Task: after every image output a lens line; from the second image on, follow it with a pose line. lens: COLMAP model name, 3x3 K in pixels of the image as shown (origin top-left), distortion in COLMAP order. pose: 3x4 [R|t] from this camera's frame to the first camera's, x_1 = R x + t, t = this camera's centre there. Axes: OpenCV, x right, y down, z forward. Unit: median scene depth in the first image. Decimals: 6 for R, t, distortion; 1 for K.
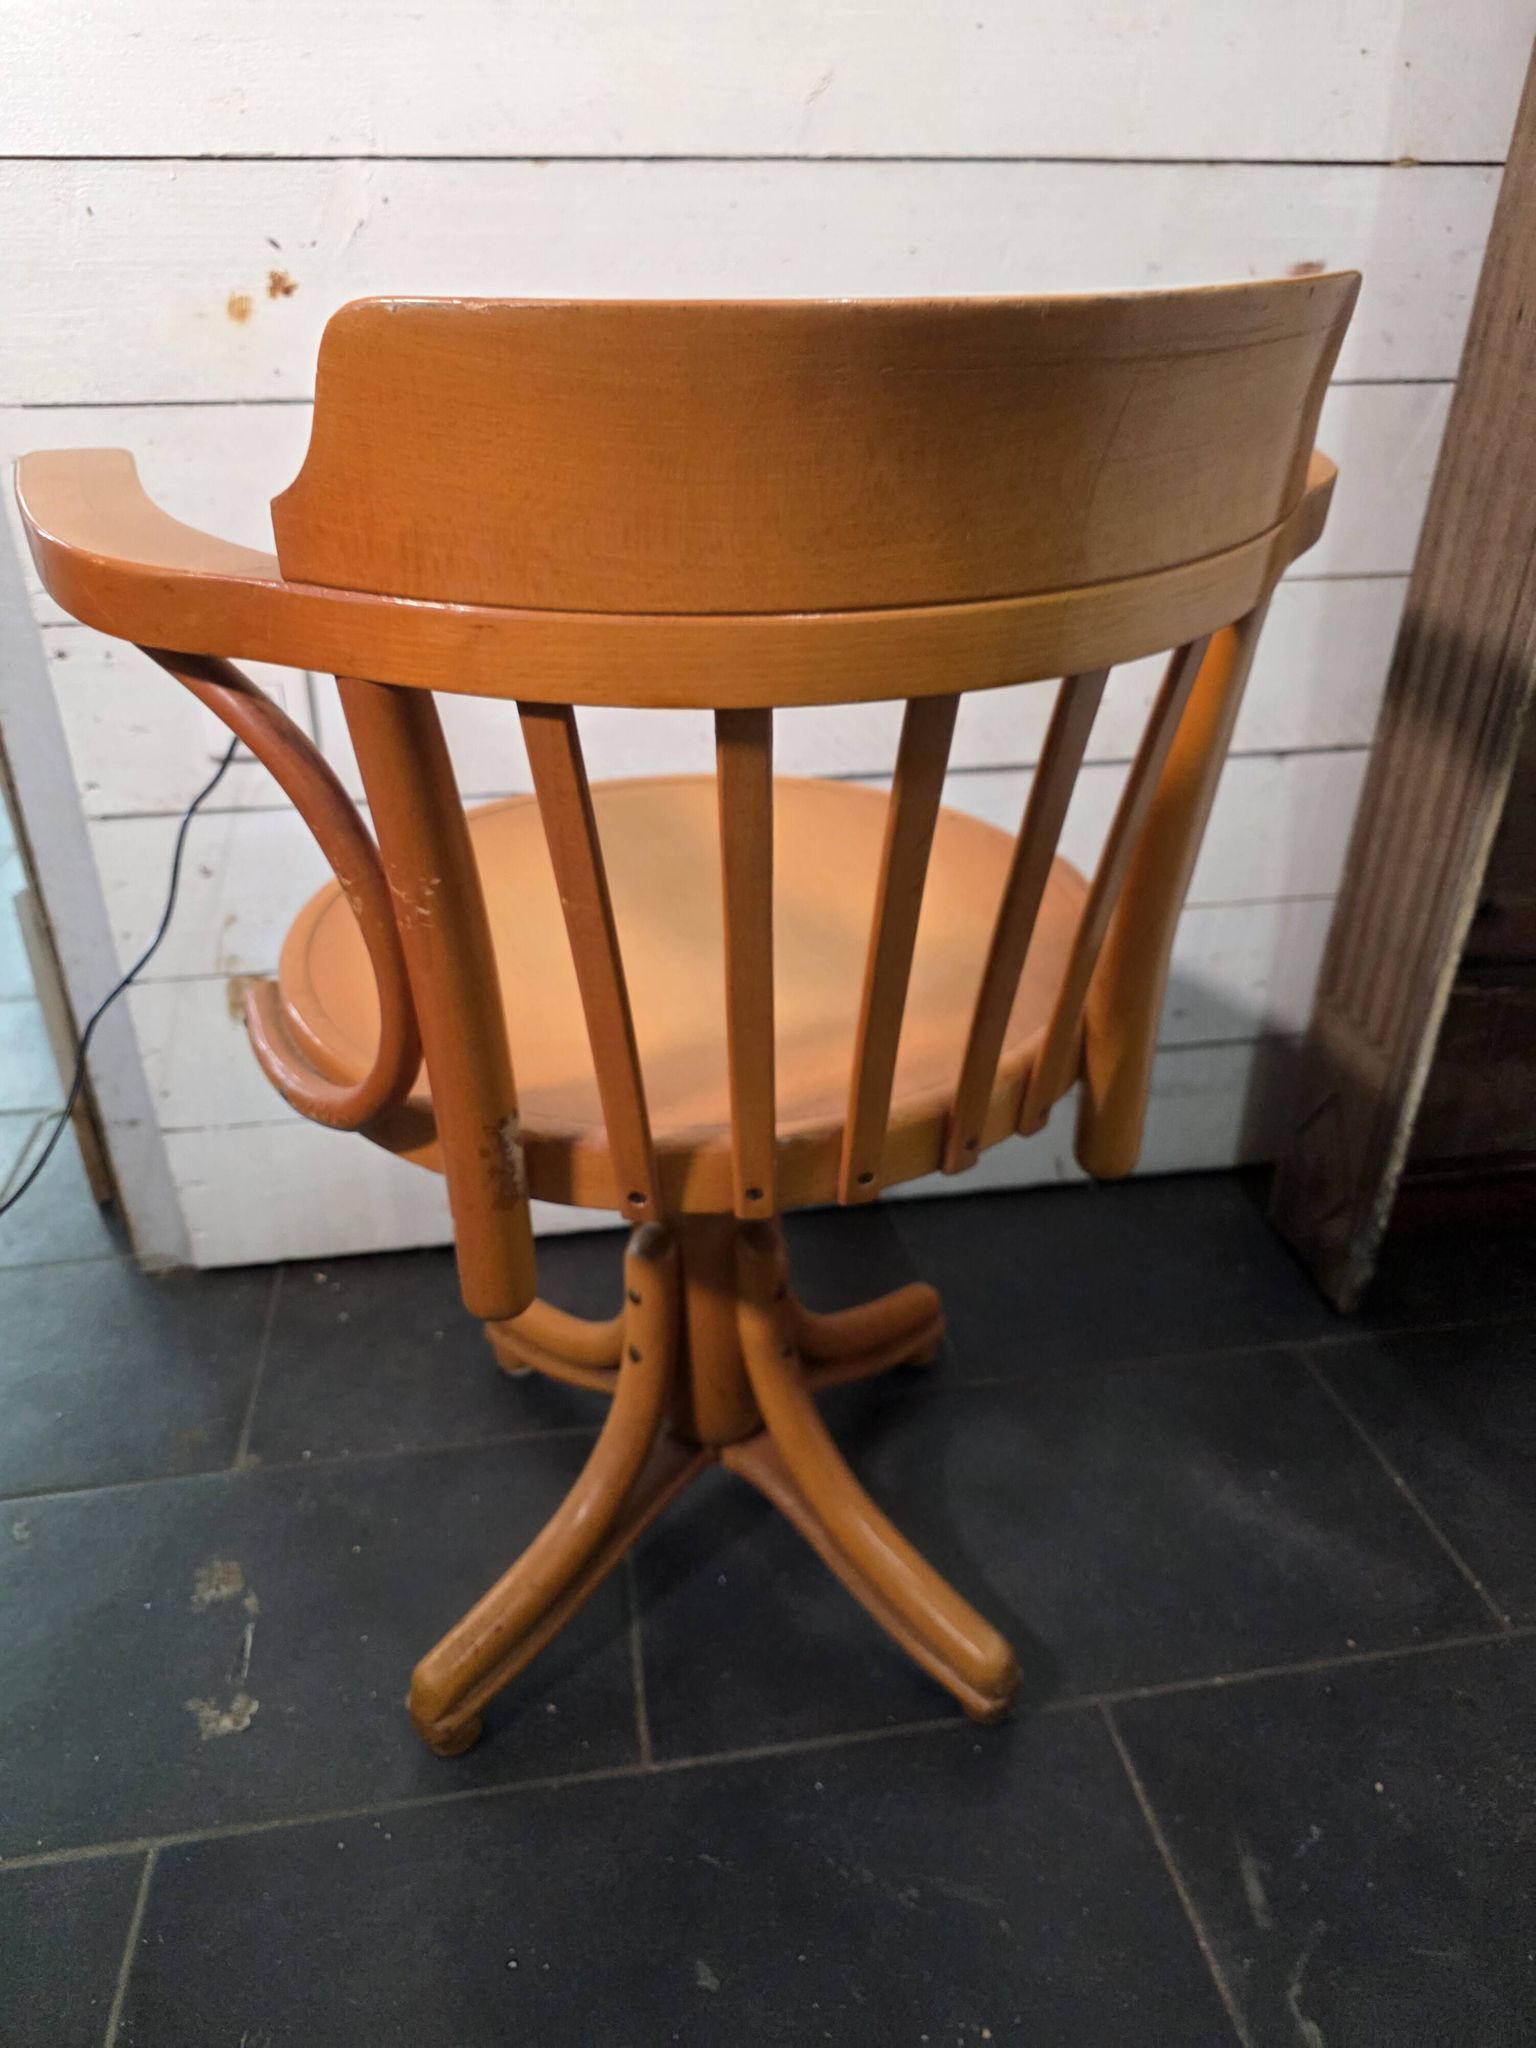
lens RADIAL K [[1399.9, 0, 743.3], [0, 1399.9, 1011.0], [0, 0, 1]] dist [0.016158, -0.020329]
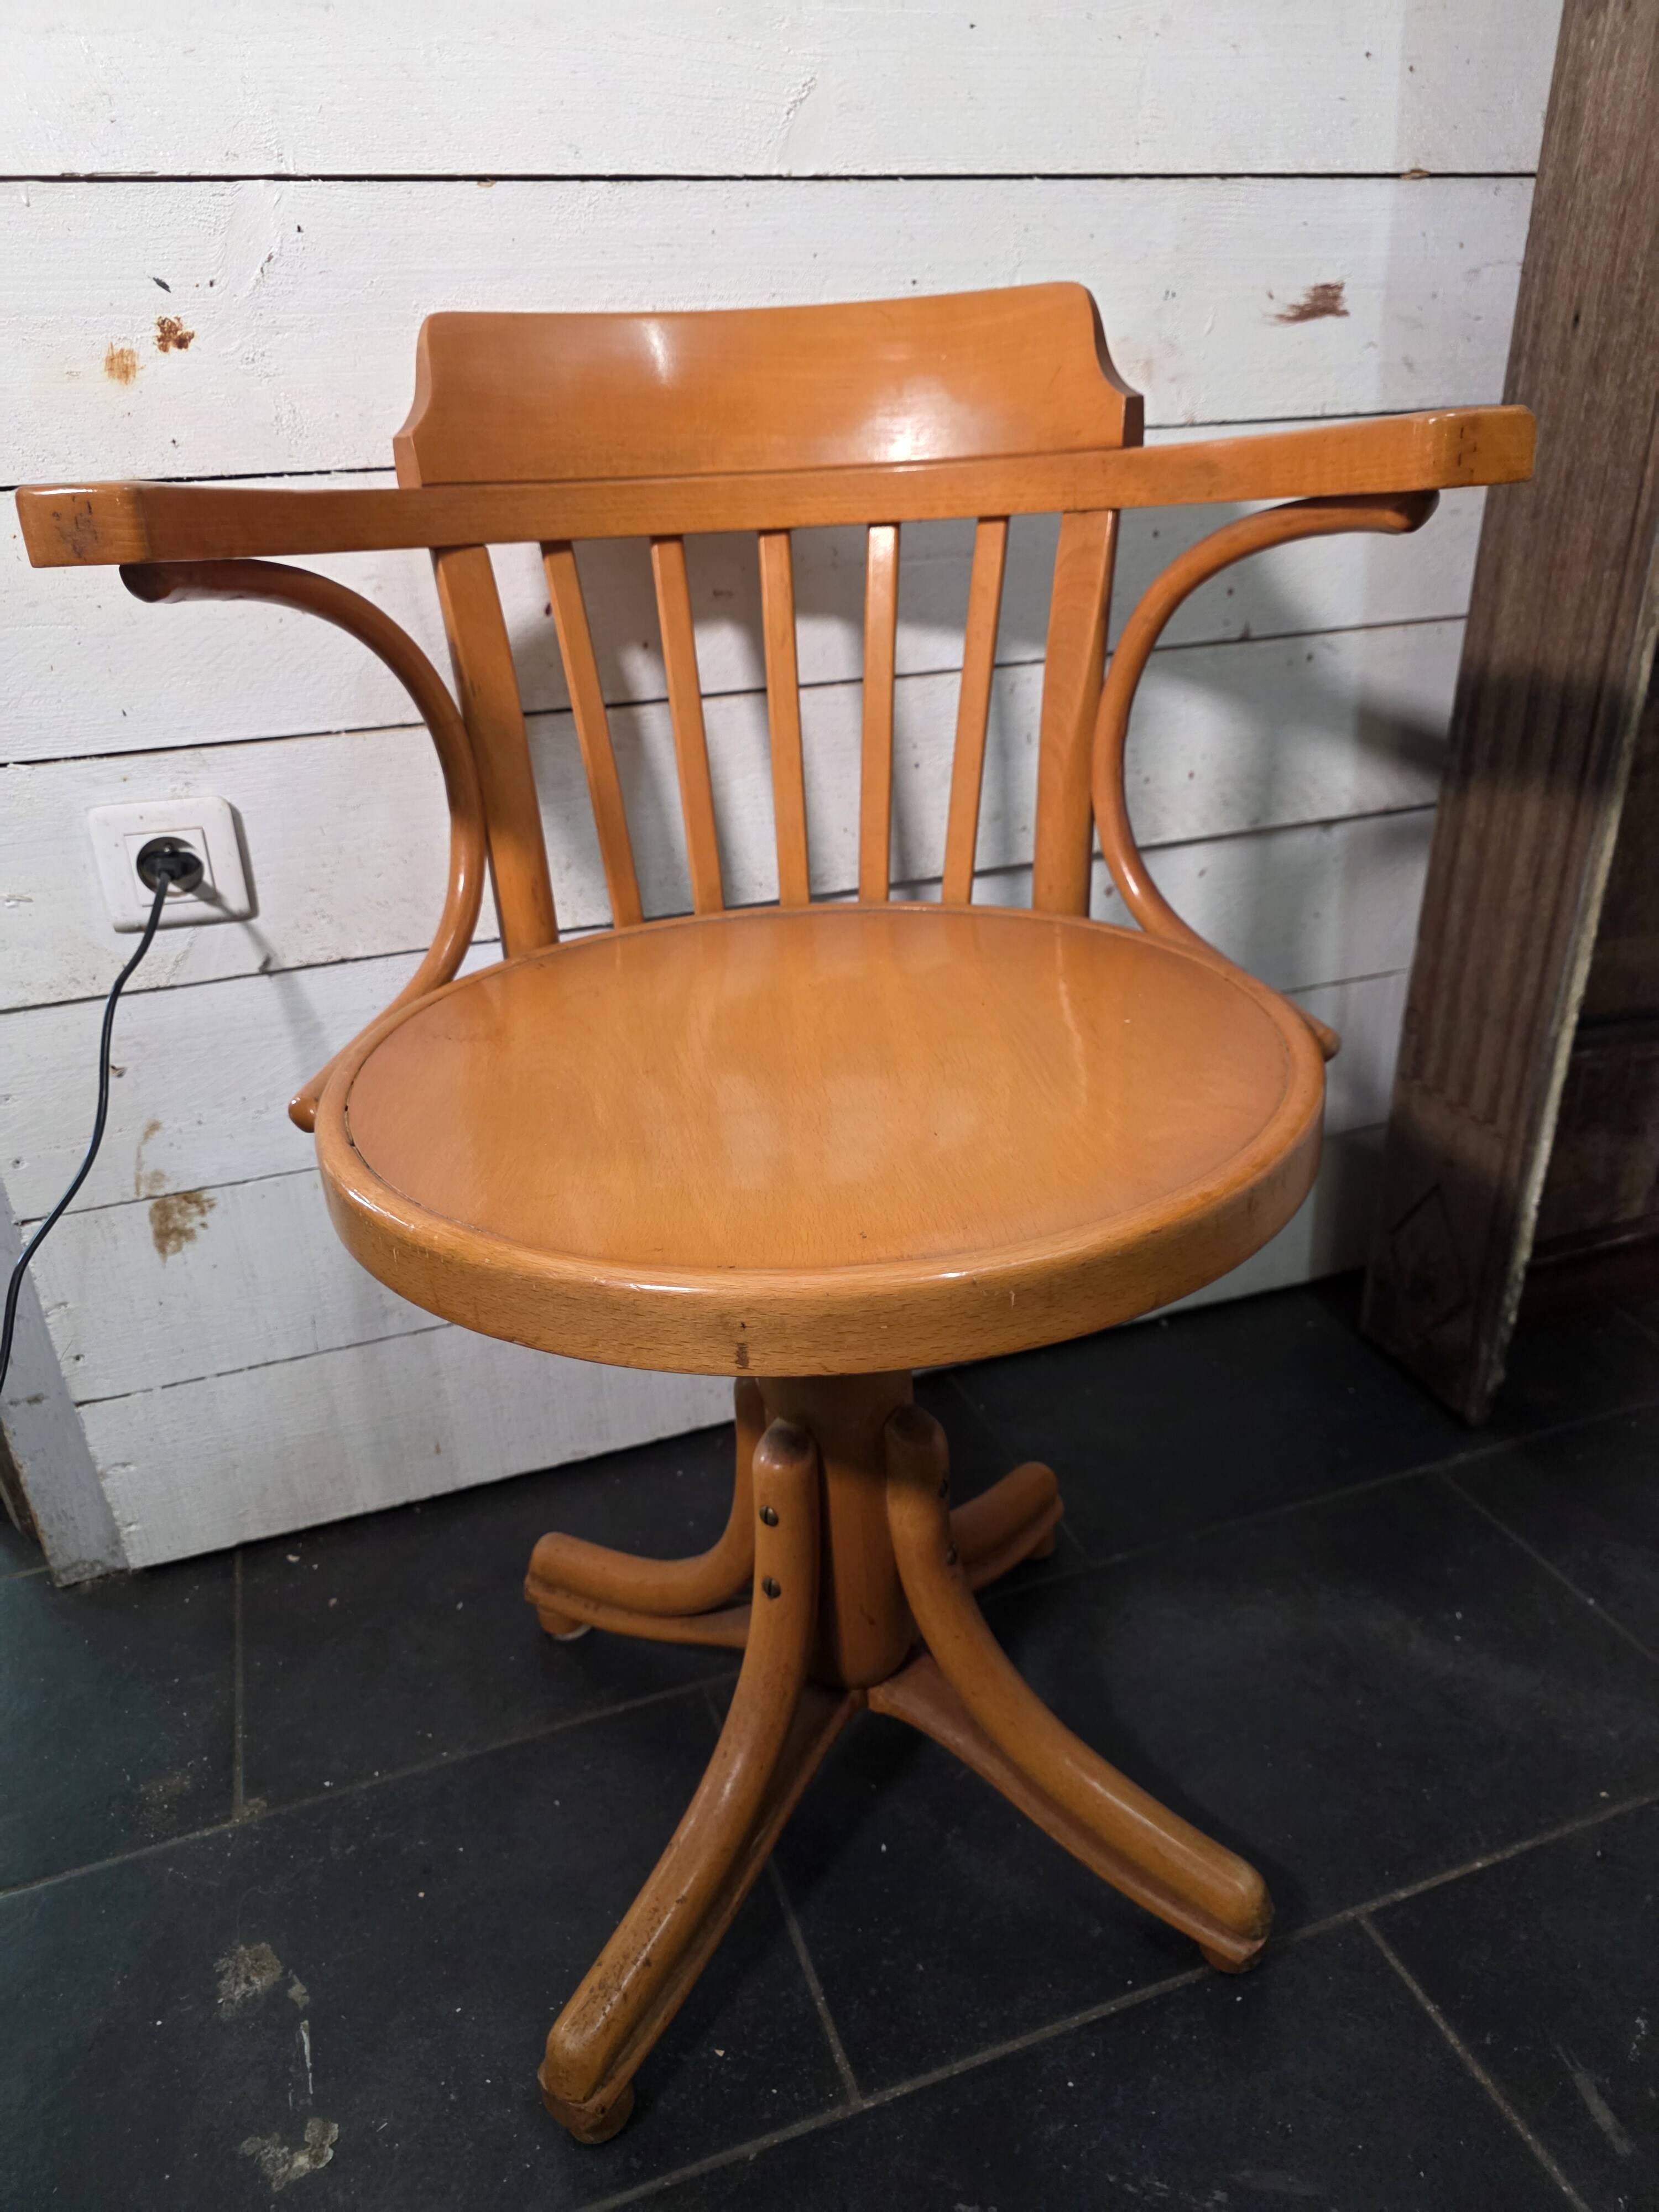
lens RADIAL K [[1512.0, 0, 818.8], [0, 1512.0, 1116.9], [0, 0, 1]] dist [0.016158, -0.020329]
pose [[0.982555, -0.110202, 0.149802, -0.148529], [0.117241, 0.992338, -0.038976, 0.008757], [-0.144359, 0.055859, 0.987947, 0.110641]]
